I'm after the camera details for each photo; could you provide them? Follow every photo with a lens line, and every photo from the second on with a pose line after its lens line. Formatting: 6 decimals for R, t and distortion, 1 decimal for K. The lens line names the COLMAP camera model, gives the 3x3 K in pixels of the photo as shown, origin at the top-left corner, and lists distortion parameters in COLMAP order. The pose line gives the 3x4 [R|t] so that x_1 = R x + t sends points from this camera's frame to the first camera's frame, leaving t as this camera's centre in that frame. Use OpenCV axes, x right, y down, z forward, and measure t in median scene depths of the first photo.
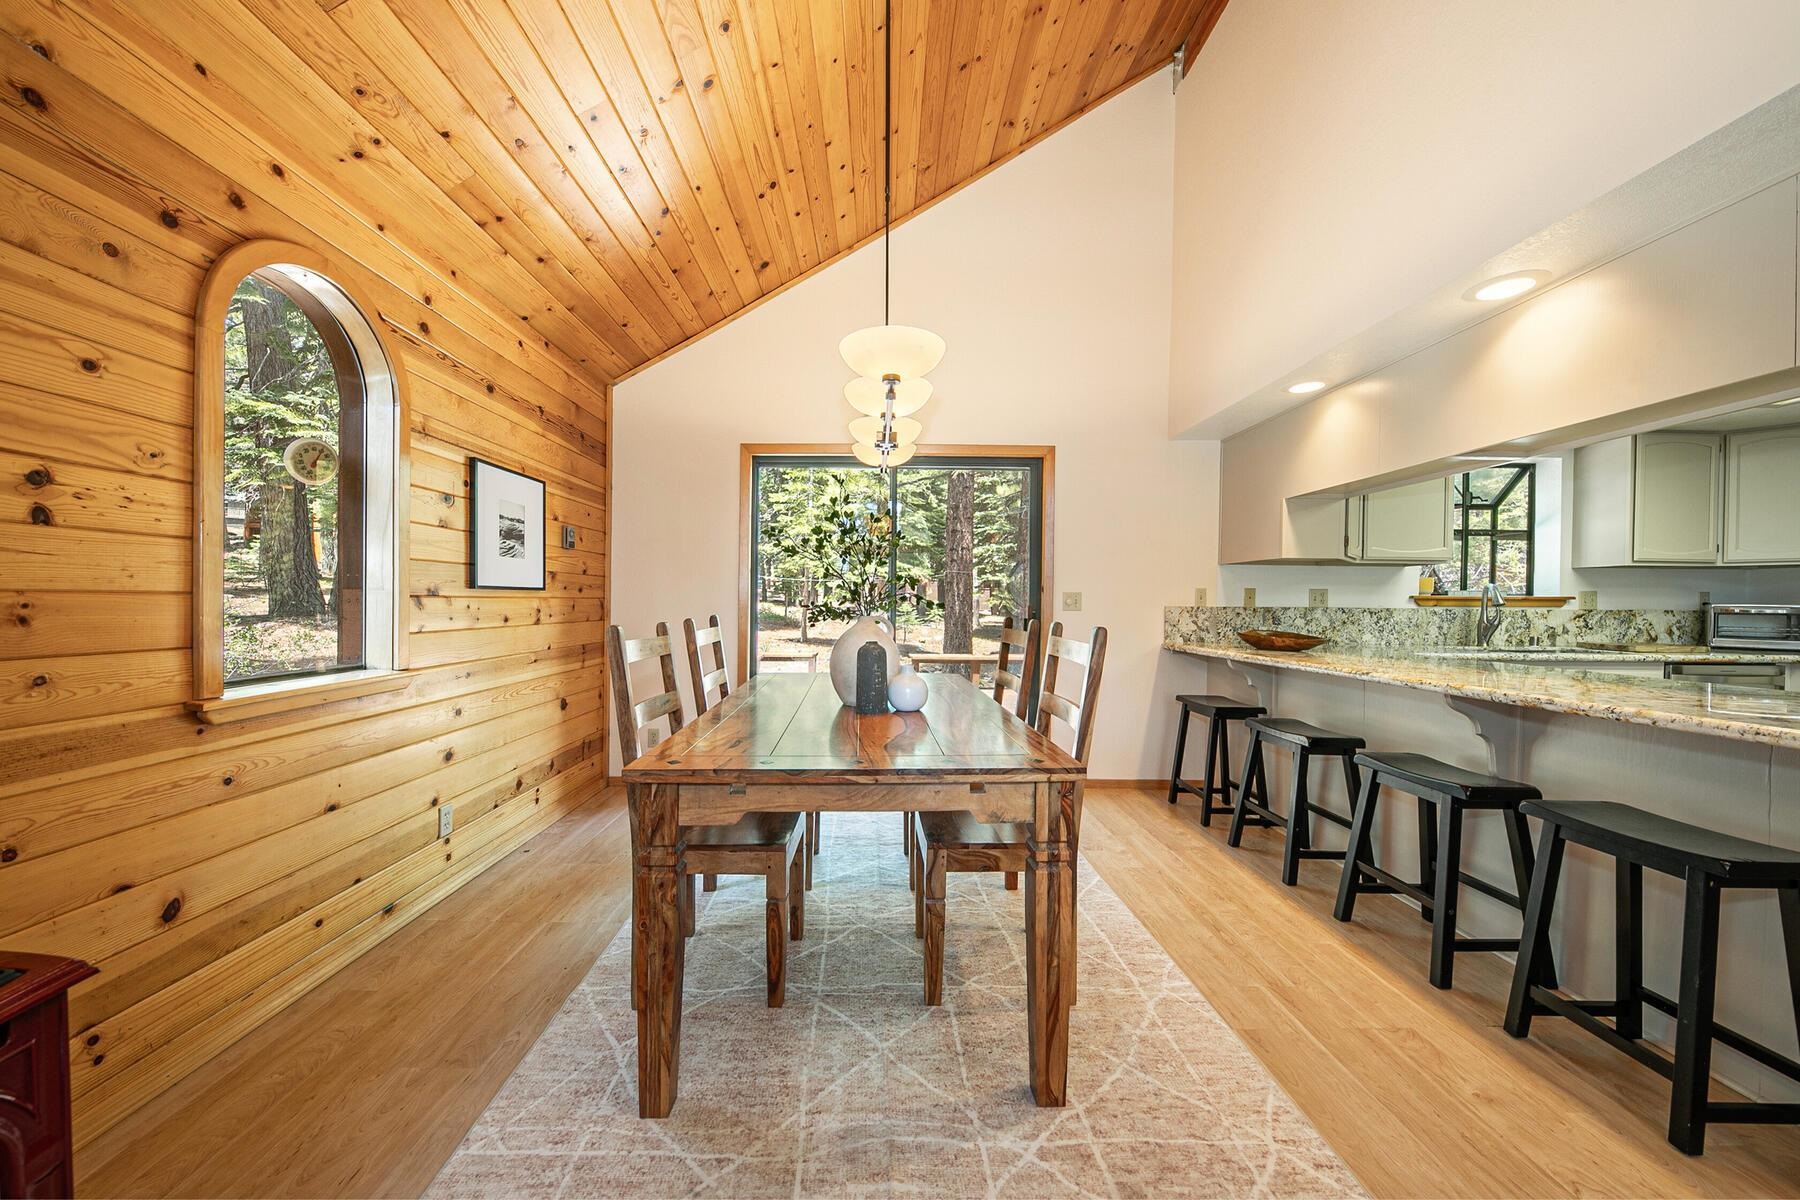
lens RADIAL K [[628.8, 0, 885.7], [0, 628.8, 610.2], [0, 0, 1]] dist [0.004664, -0.001472]
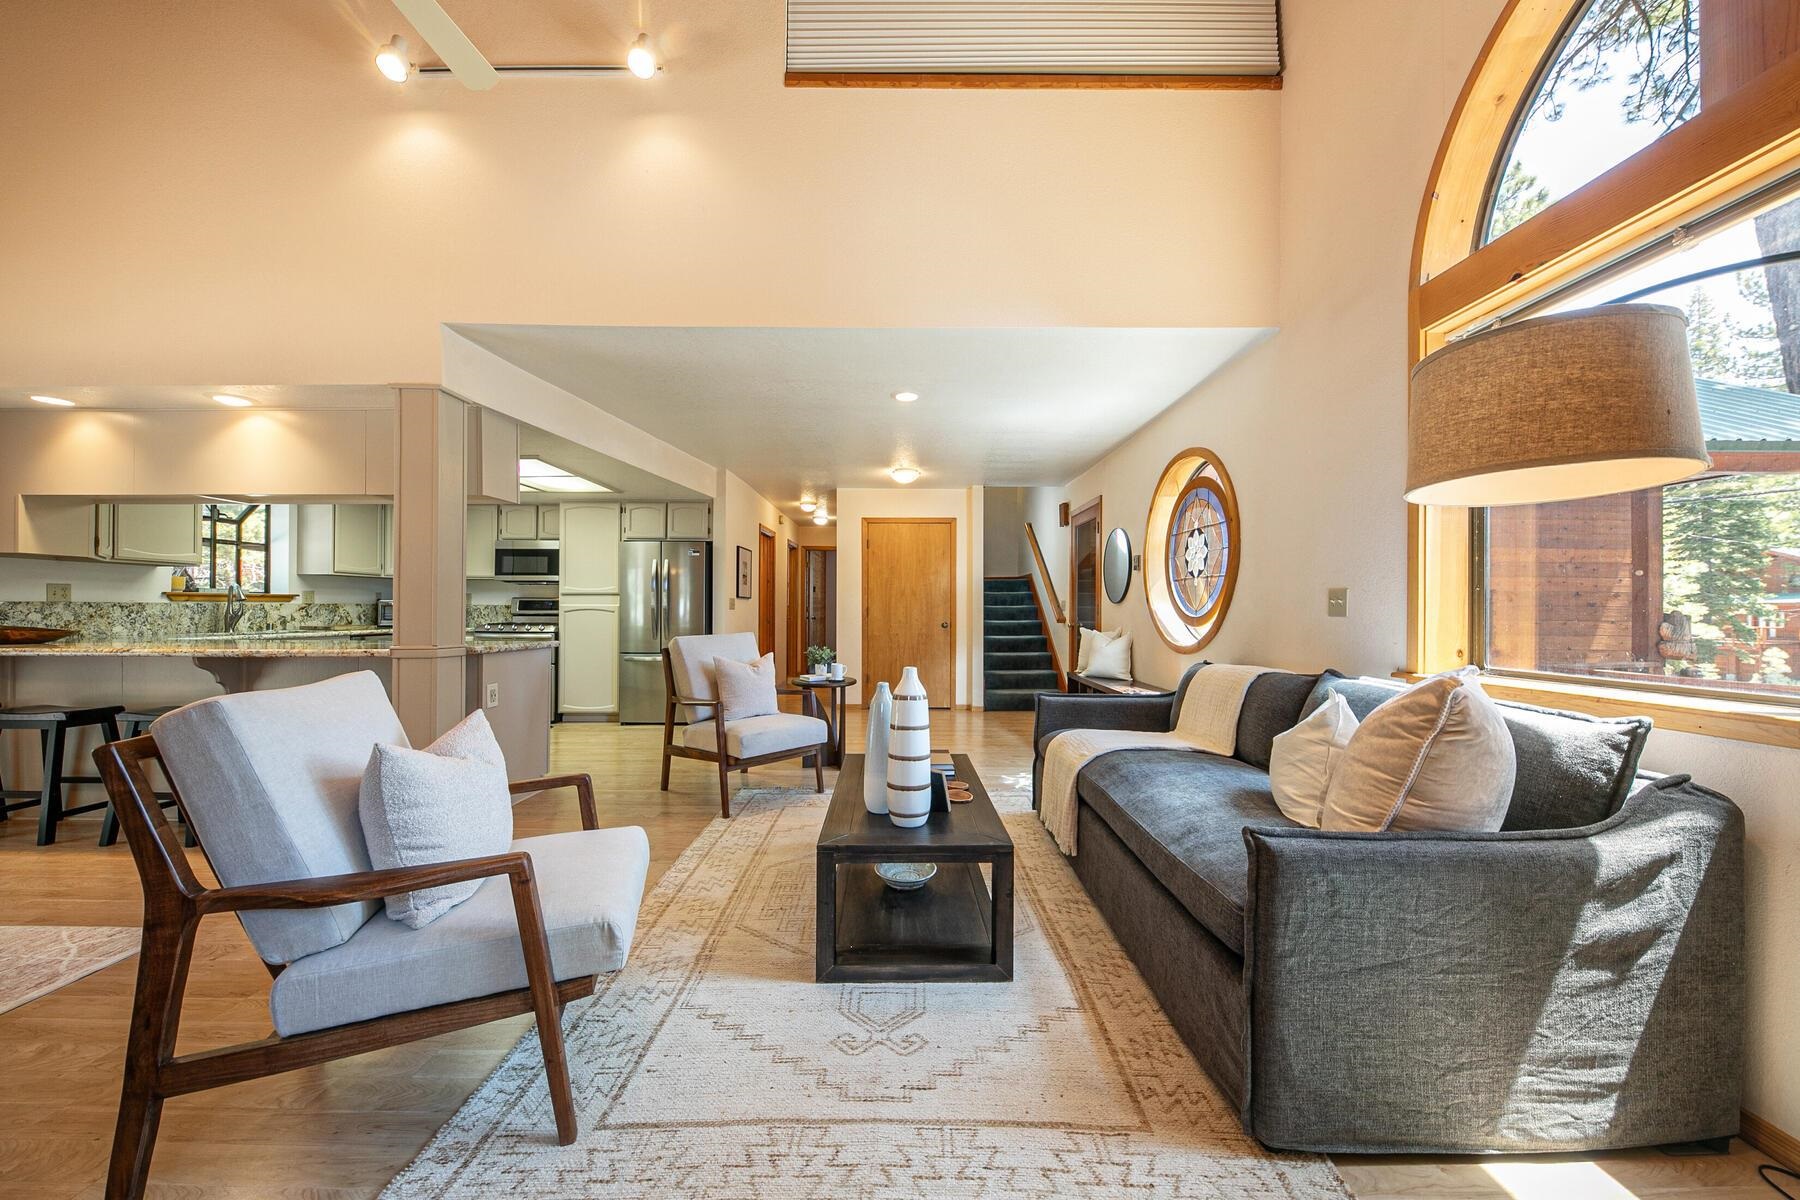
lens RADIAL K [[628.8, 0, 898.9], [0, 628.8, 605.9], [0, 0, 1]] dist [0.004664, -0.001472]
pose [[0.007637, -0.006449, 0.999950, -0.336460], [0.010572, 0.999924, 0.006368, 0.010374], [-0.999915, 0.010523, 0.007704, -0.383705]]
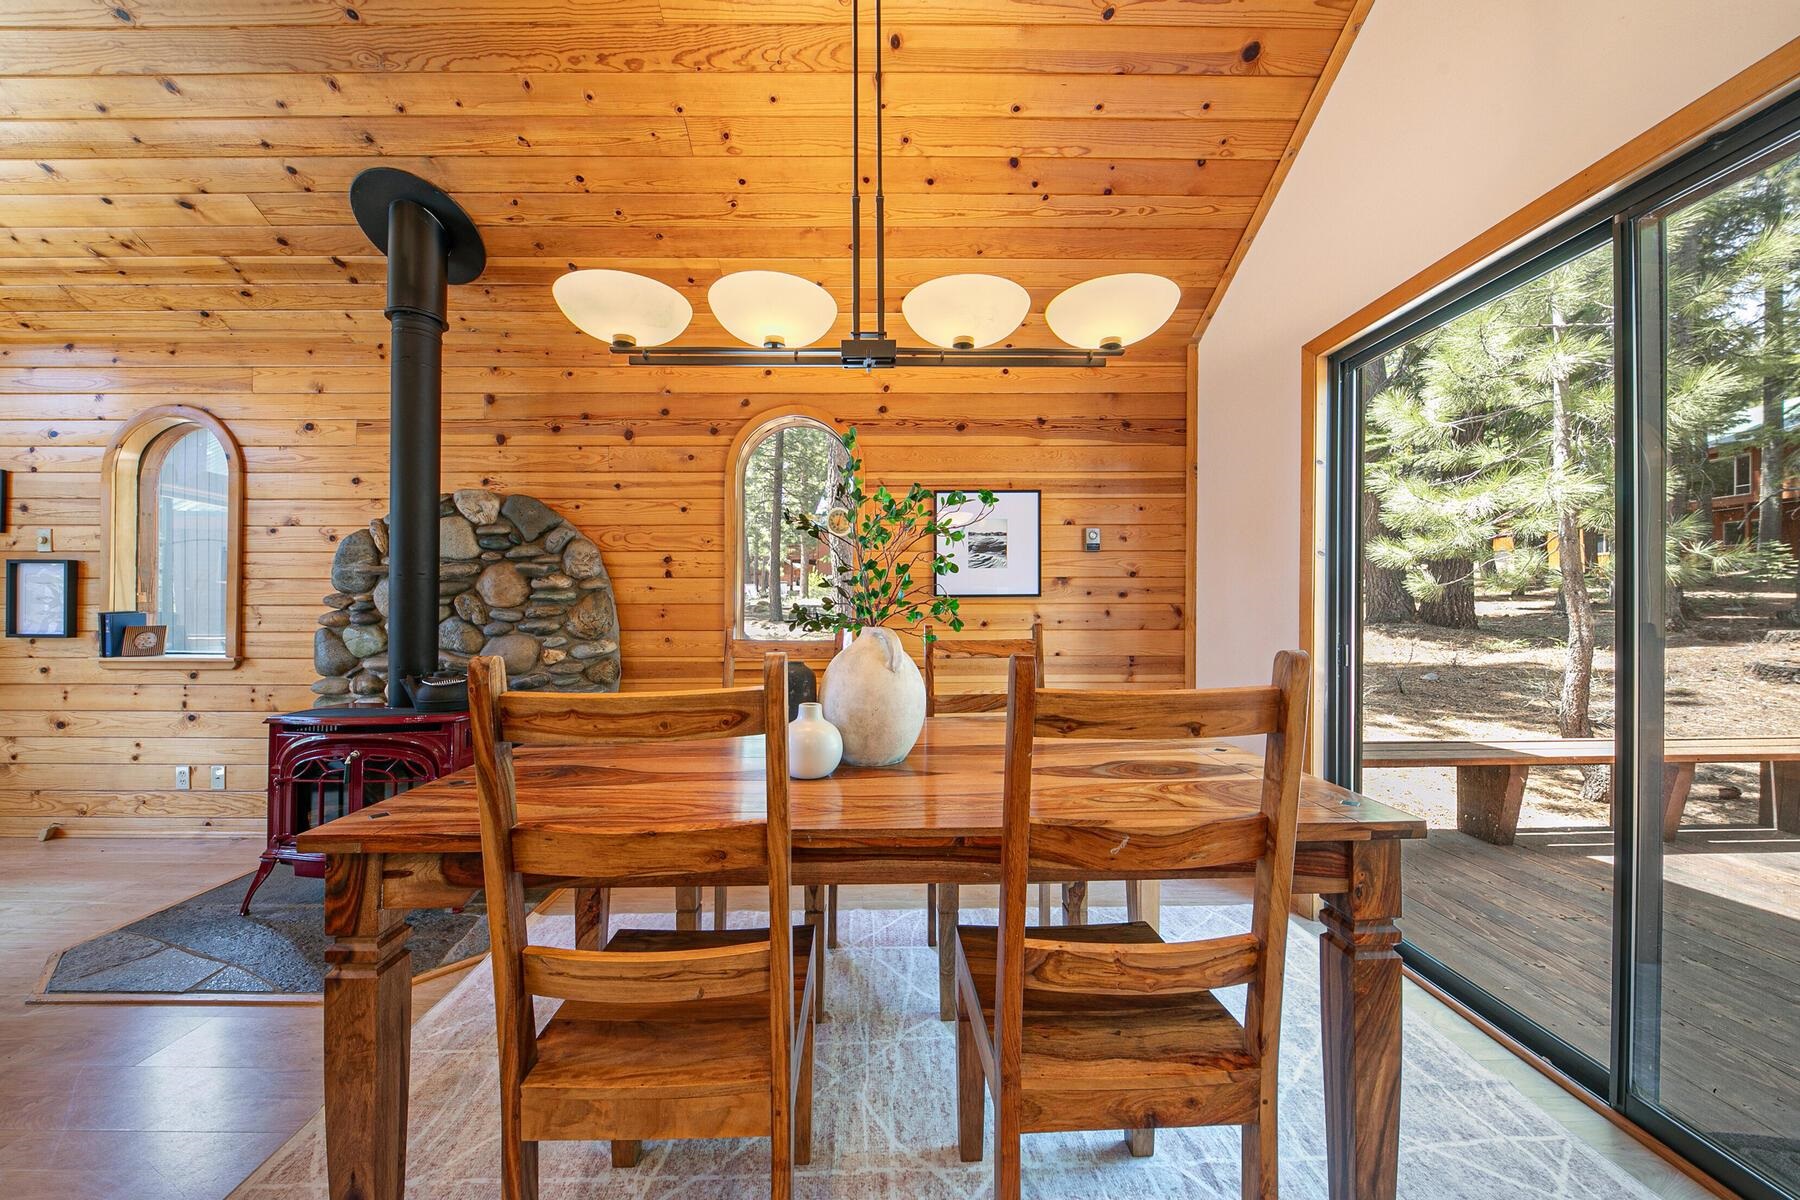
lens RADIAL K [[628.8, 0, 891.5], [0, 628.8, 604.7], [0, 0, 1]] dist [0.004664, -0.001472]
pose [[0.000942, -0.009785, -0.999952, 0.410371], [-0.012257, 0.999877, -0.009796, -0.004838], [0.999924, 0.012266, 0.000822, 0.655748]]
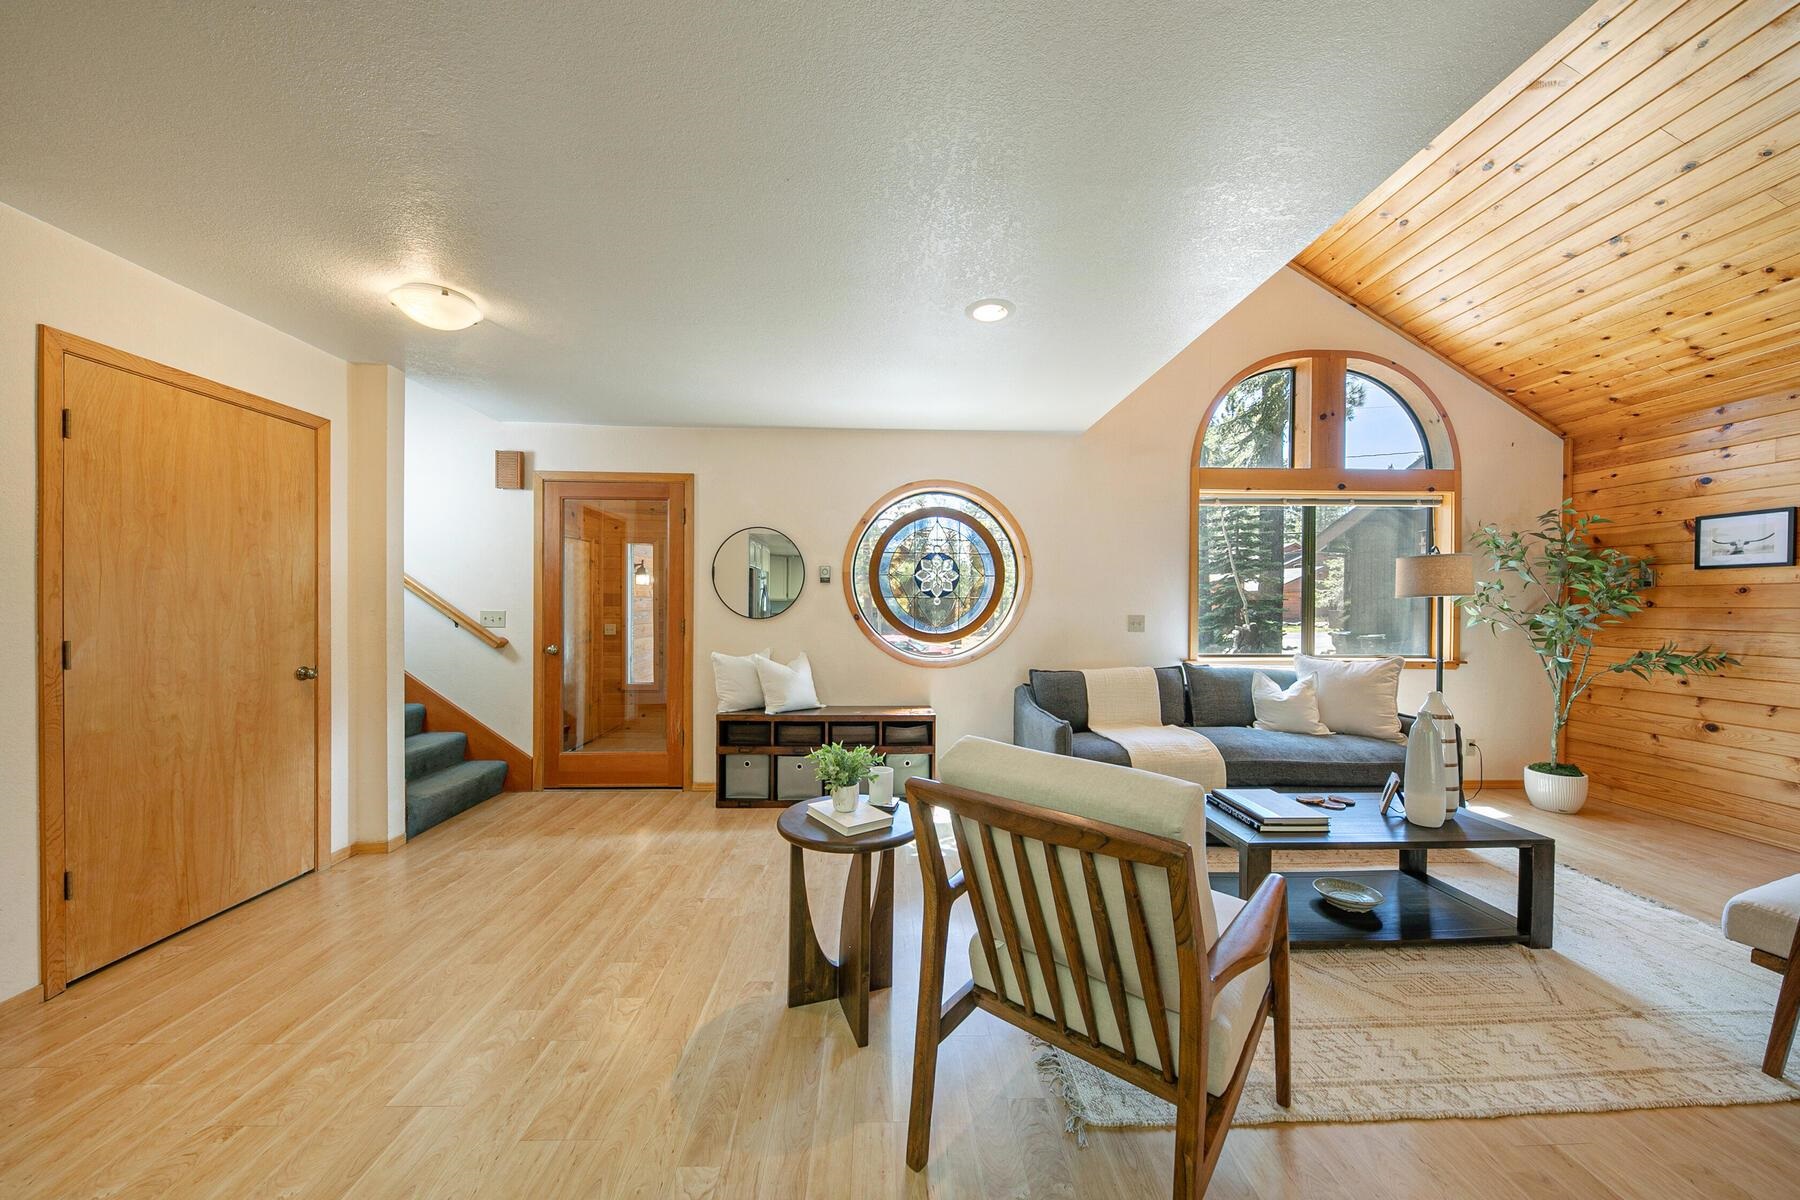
lens RADIAL K [[628.8, 0, 906.9], [0, 628.8, 606.5], [0, 0, 1]] dist [0.004664, -0.001472]
pose [[-0.999374, -0.018008, -0.030466, 0.870083], [-0.018523, 0.999689, 0.016692, -0.029252], [0.030156, 0.017245, -0.999396, 0.315723]]
